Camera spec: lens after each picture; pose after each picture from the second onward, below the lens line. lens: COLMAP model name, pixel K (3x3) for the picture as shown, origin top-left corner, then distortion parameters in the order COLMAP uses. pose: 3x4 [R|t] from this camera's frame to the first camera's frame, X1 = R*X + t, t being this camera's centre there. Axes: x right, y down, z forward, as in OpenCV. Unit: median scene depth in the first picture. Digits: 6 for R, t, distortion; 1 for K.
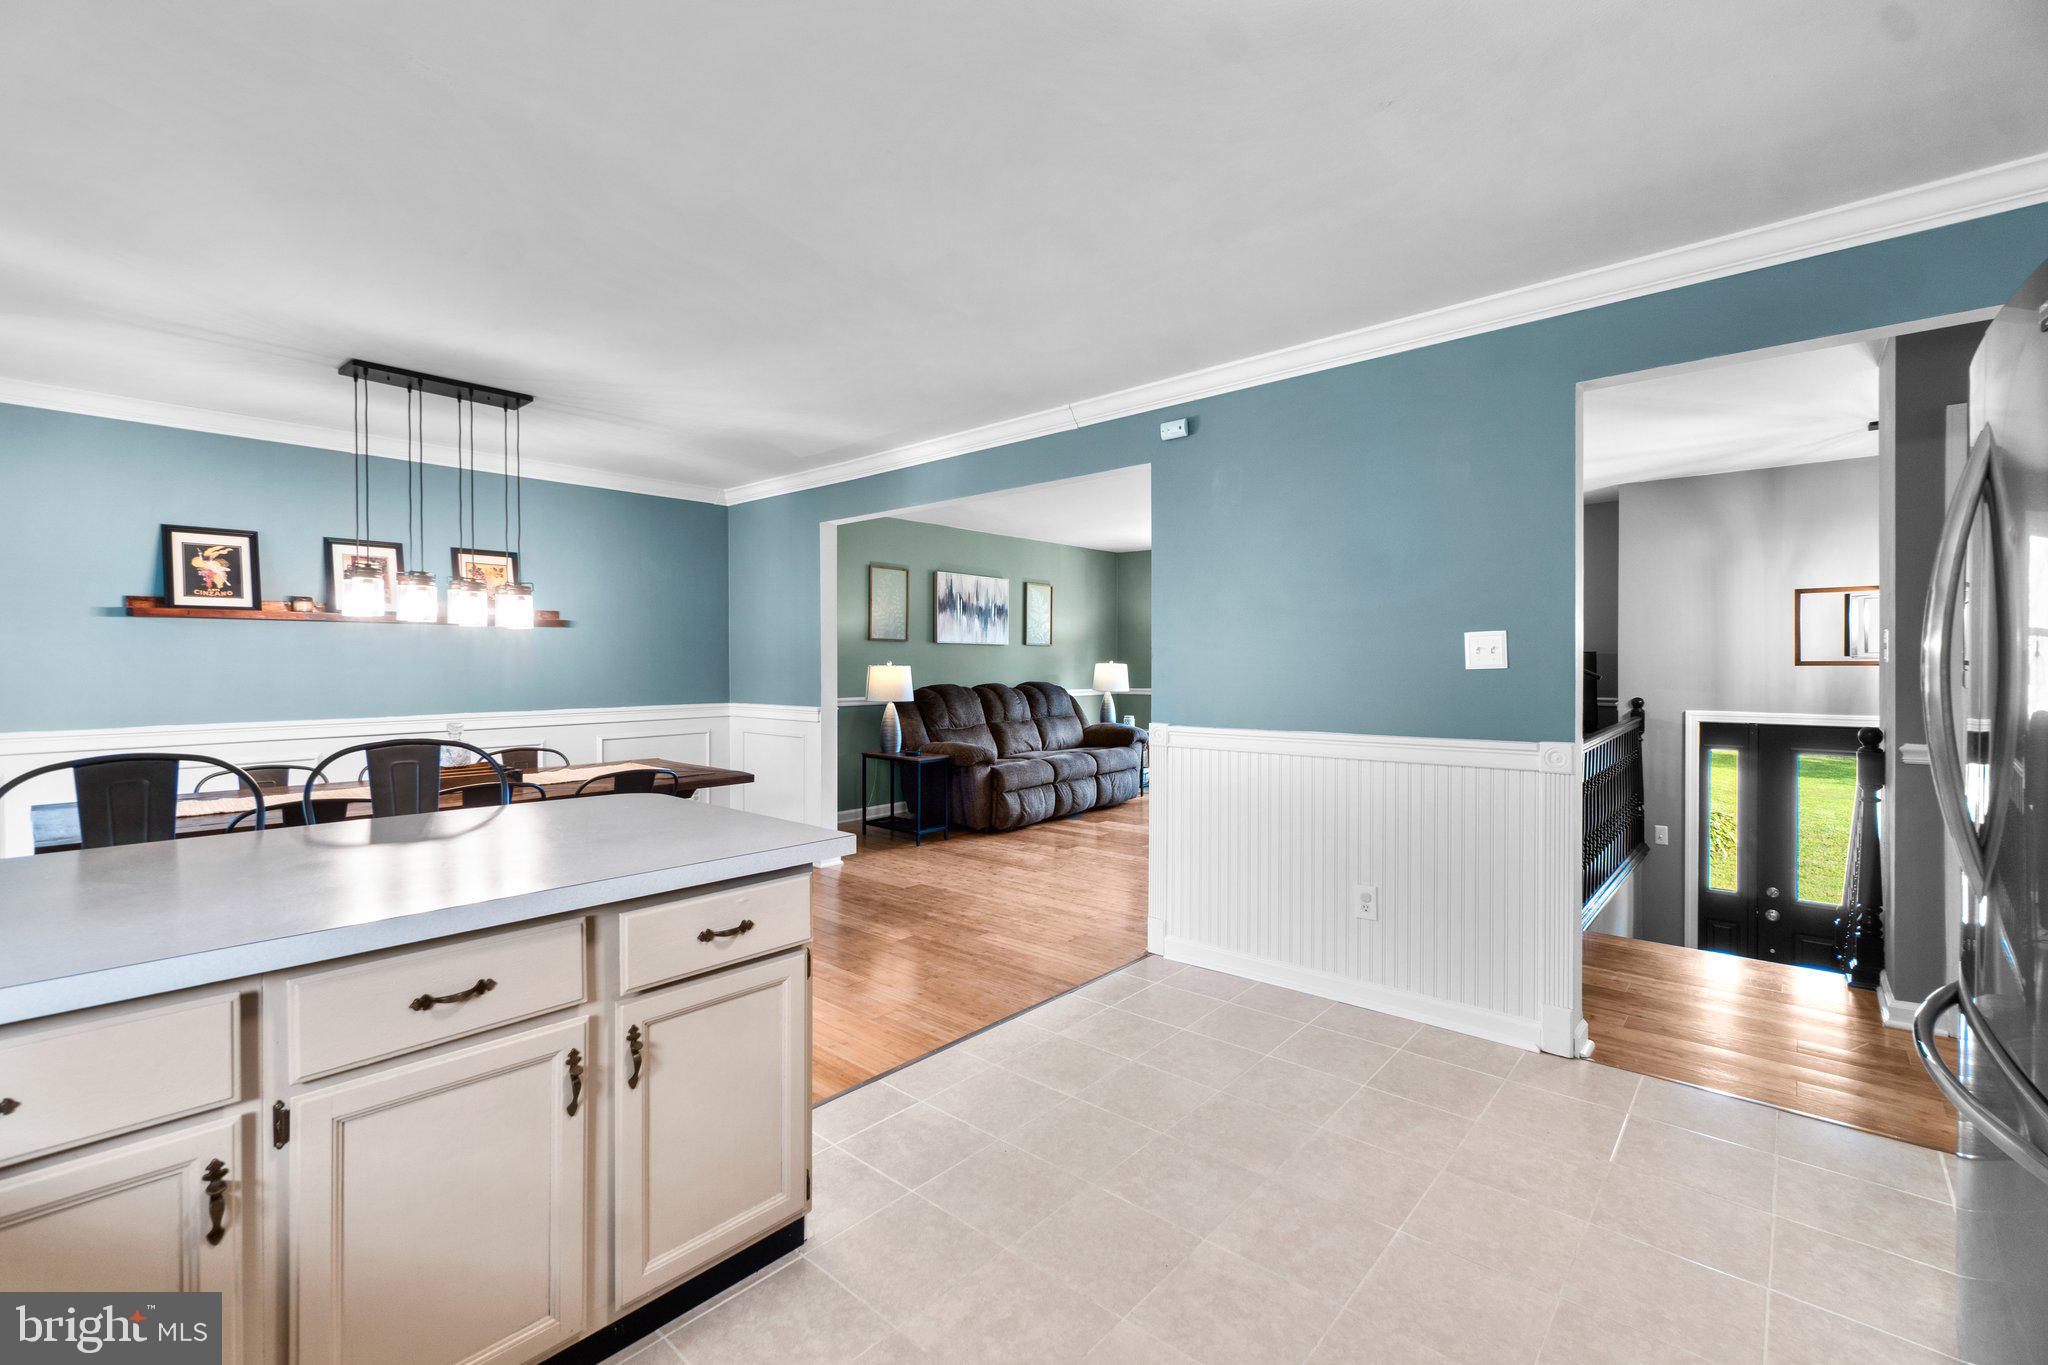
lens RADIAL K [[882.6, 0, 1015.6], [0, 882.6, 658.3], [0, 0, 1]] dist [-0.003682, 0.000235]
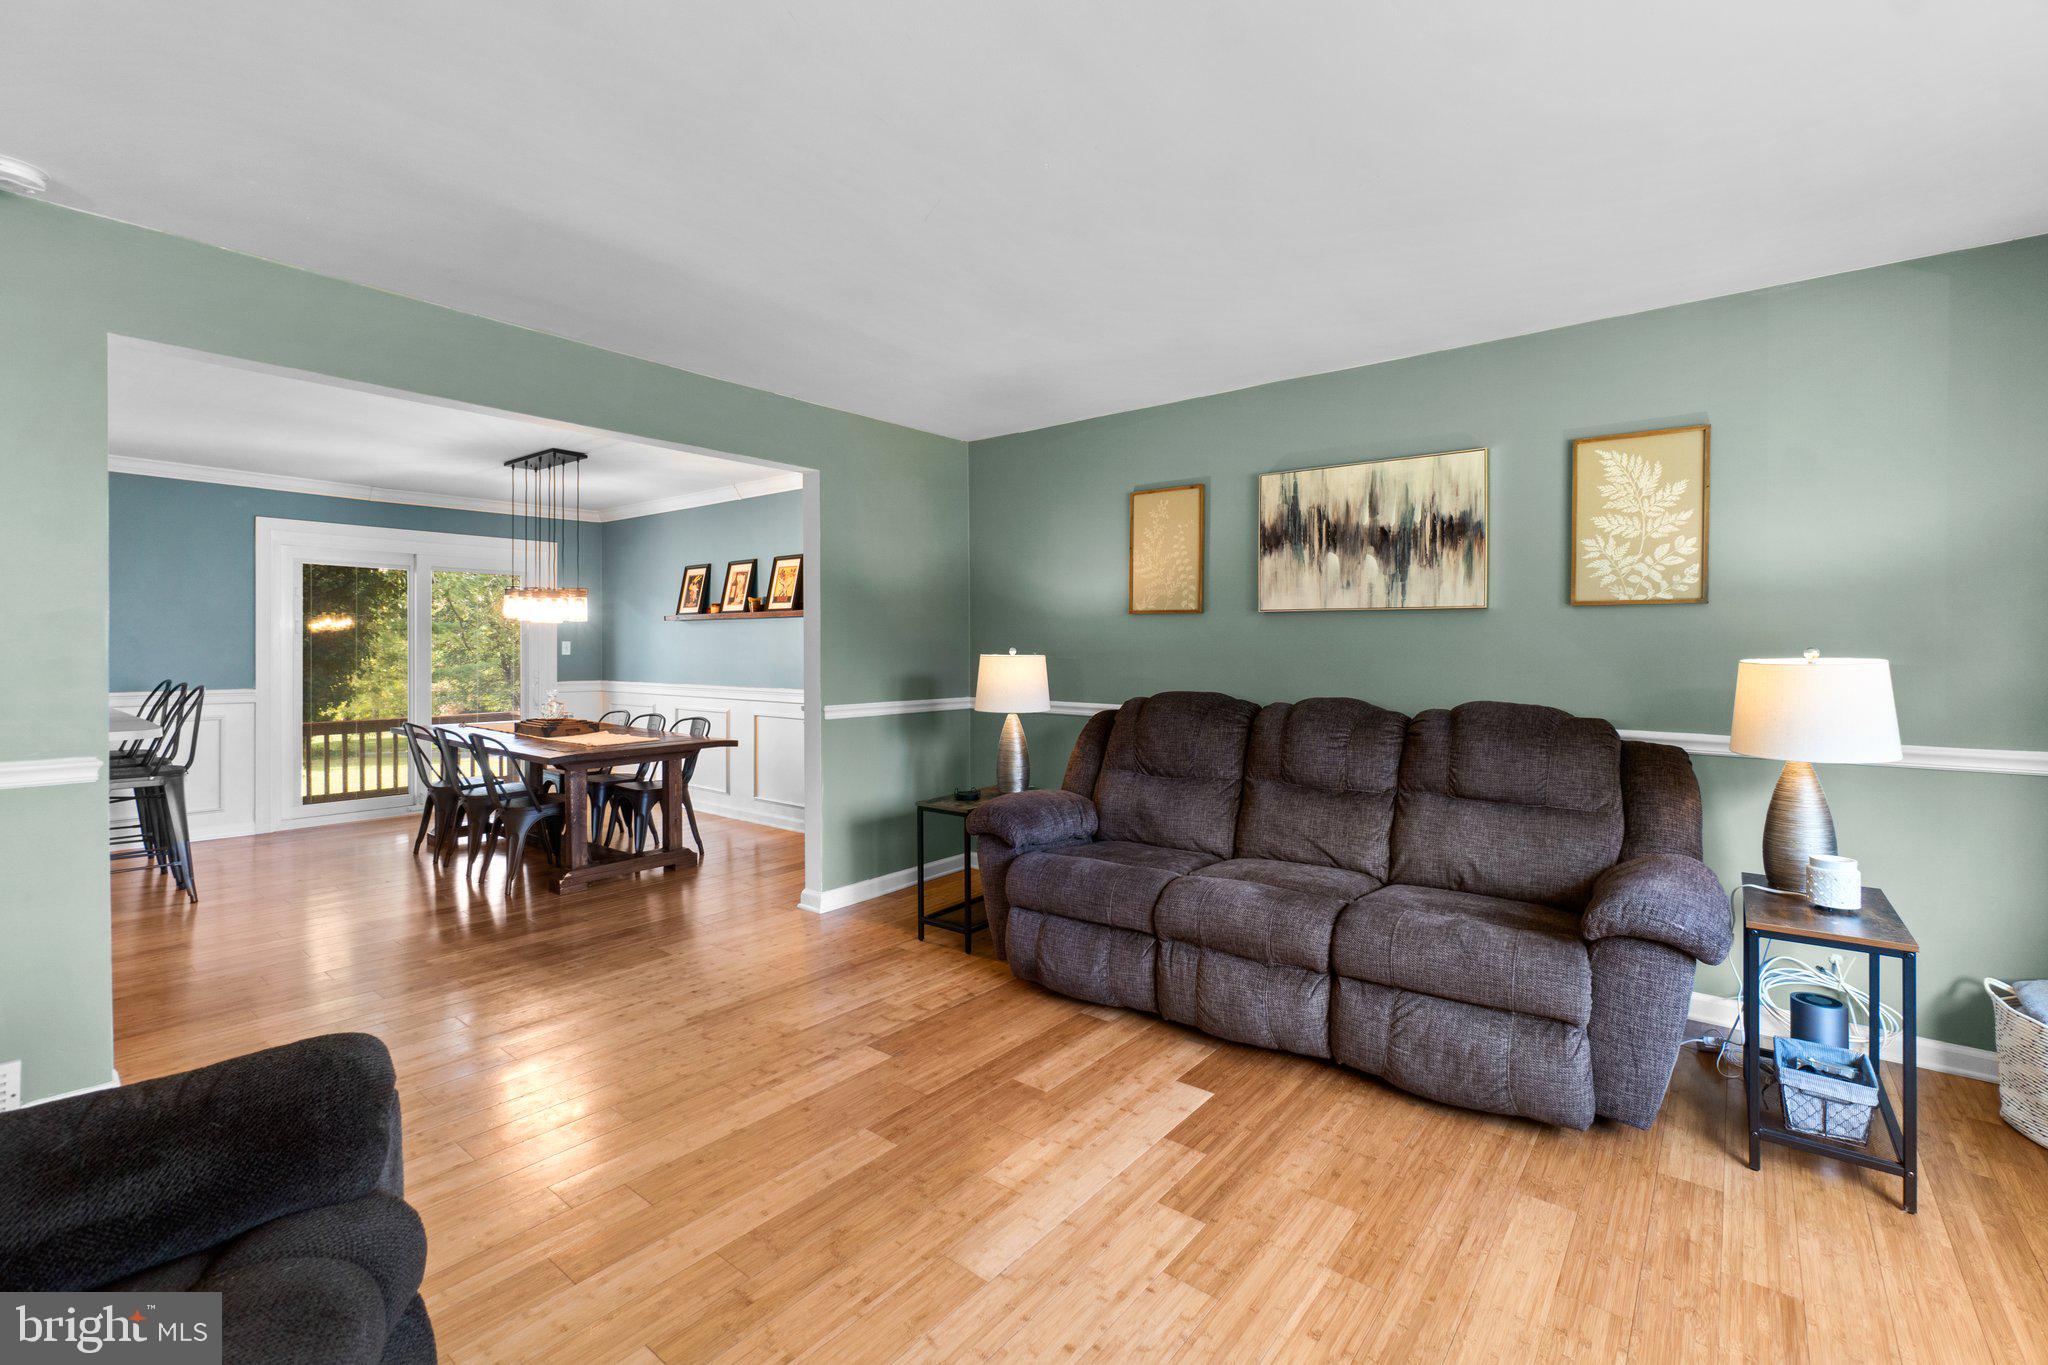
lens RADIAL K [[892.9, 0, 1020.7], [0, 892.9, 645.2], [0, 0, 1]] dist [-0.003767, -0.000092]
pose [[0.052351, -0.000972, -0.998628, 0.494592], [0.001354, 0.999999, -0.000902, 0.002058], [0.998628, -0.001305, 0.052352, 0.963027]]
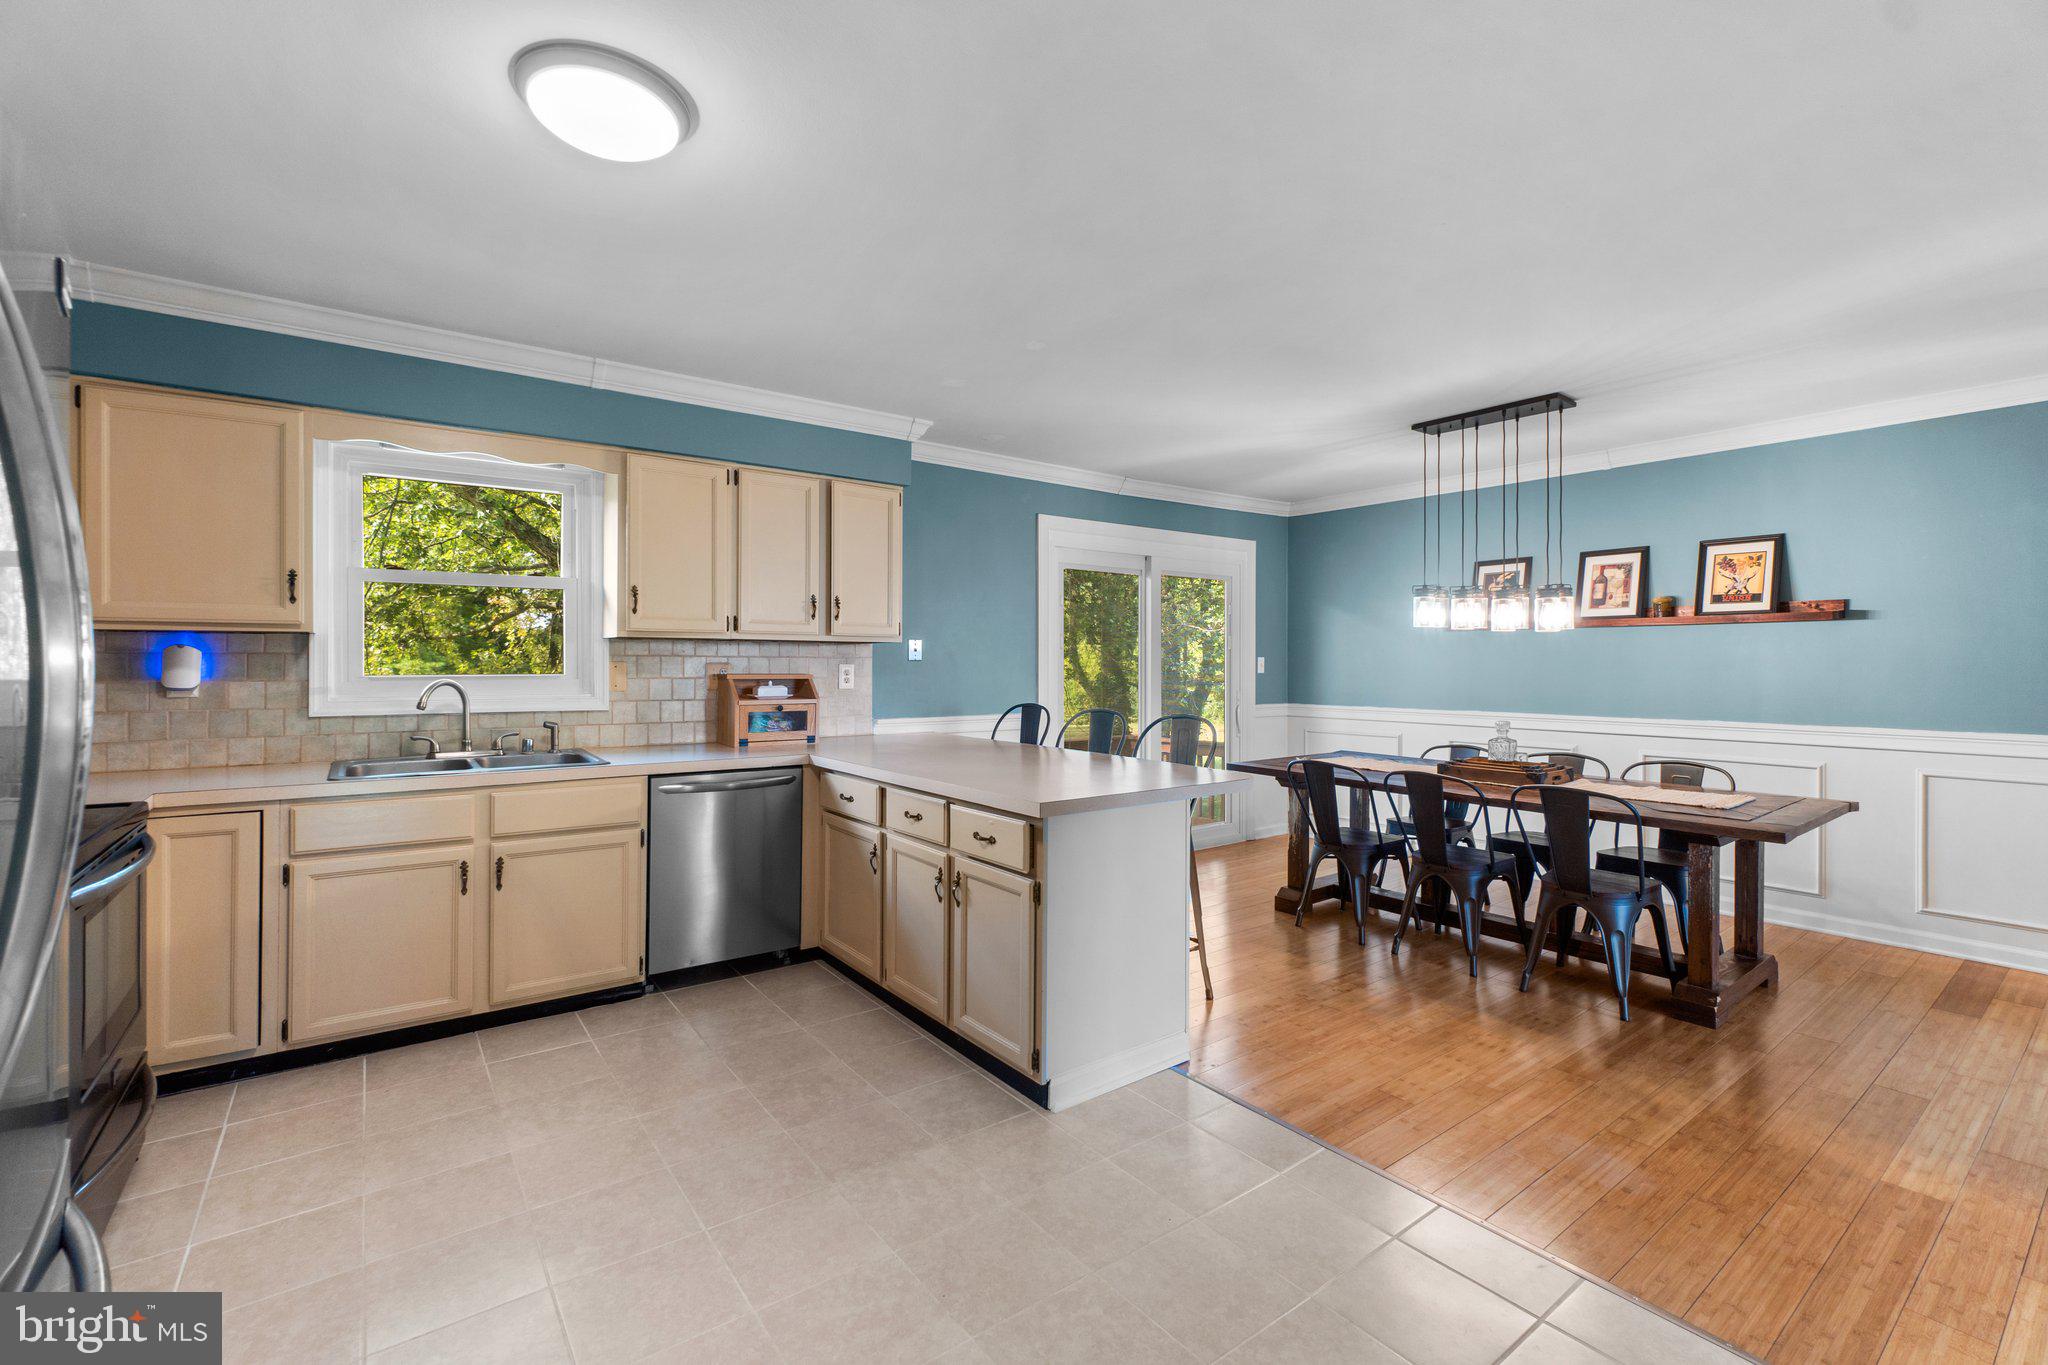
lens RADIAL K [[868.6, 0, 1018.0], [0, 868.6, 660.5], [0, 0, 1]] dist [-0.012914, 0.000126]
pose [[-0.205443, -0.001558, -0.978668, 0.300256], [0.001386, 0.999997, -0.001882, 0.000519], [0.978668, -0.001743, -0.205441, 0.359844]]
